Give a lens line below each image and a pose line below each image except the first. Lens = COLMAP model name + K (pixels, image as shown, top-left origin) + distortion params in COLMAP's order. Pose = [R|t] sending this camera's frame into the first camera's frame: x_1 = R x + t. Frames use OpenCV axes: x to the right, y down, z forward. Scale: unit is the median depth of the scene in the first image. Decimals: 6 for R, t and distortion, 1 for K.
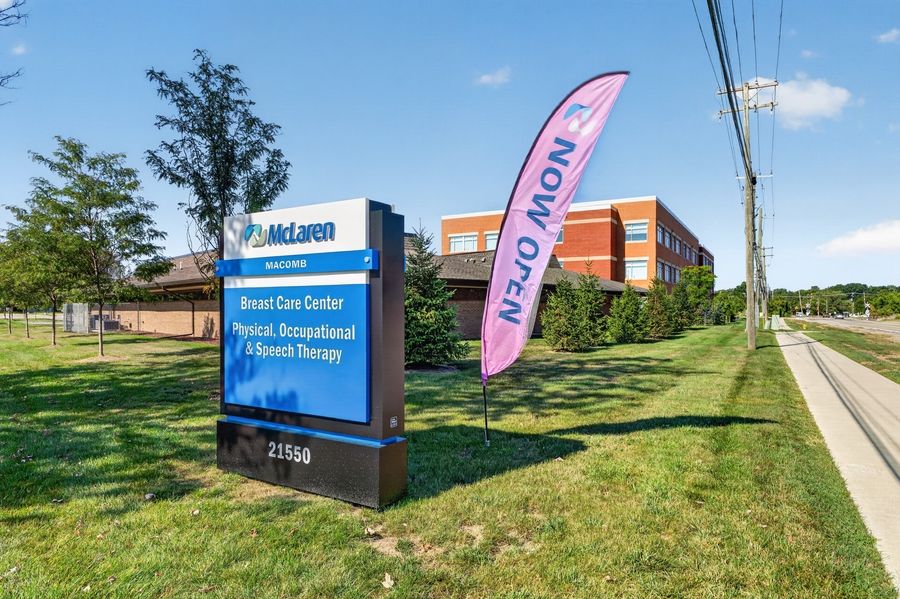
lens RADIAL K [[530.4, 0, 450.0], [0, 530.4, 299.5], [0, 0, 1]] dist [0.001534, -0.000420]
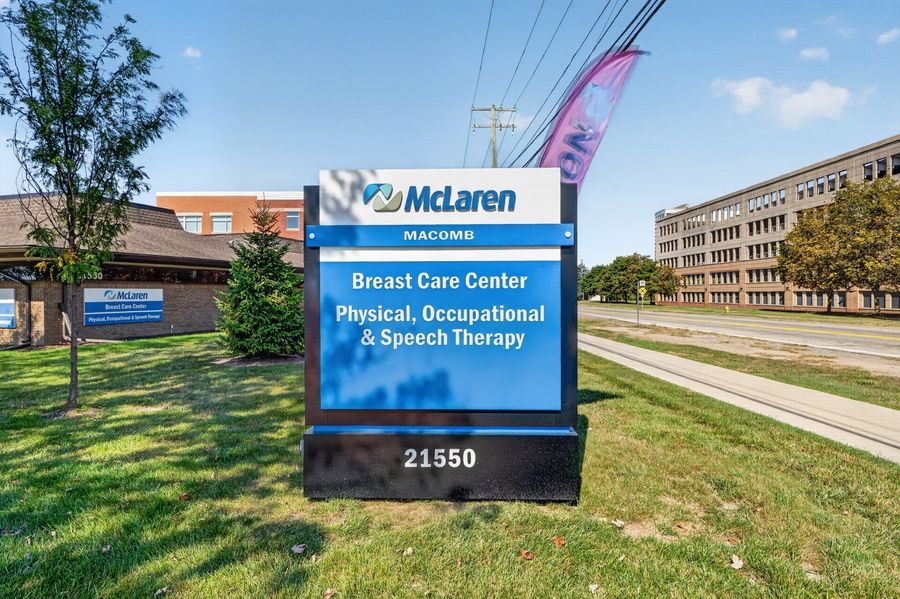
lens RADIAL K [[511.8, 0, 450.2], [0, 511.8, 283.2], [0, 0, 1]] dist [0.005072, 0.000851]
pose [[0.869314, 0.009294, 0.494172, -0.702437], [-0.006321, 0.999950, -0.007686, 0.016397], [-0.494219, 0.003558, 0.869330, 0.285979]]
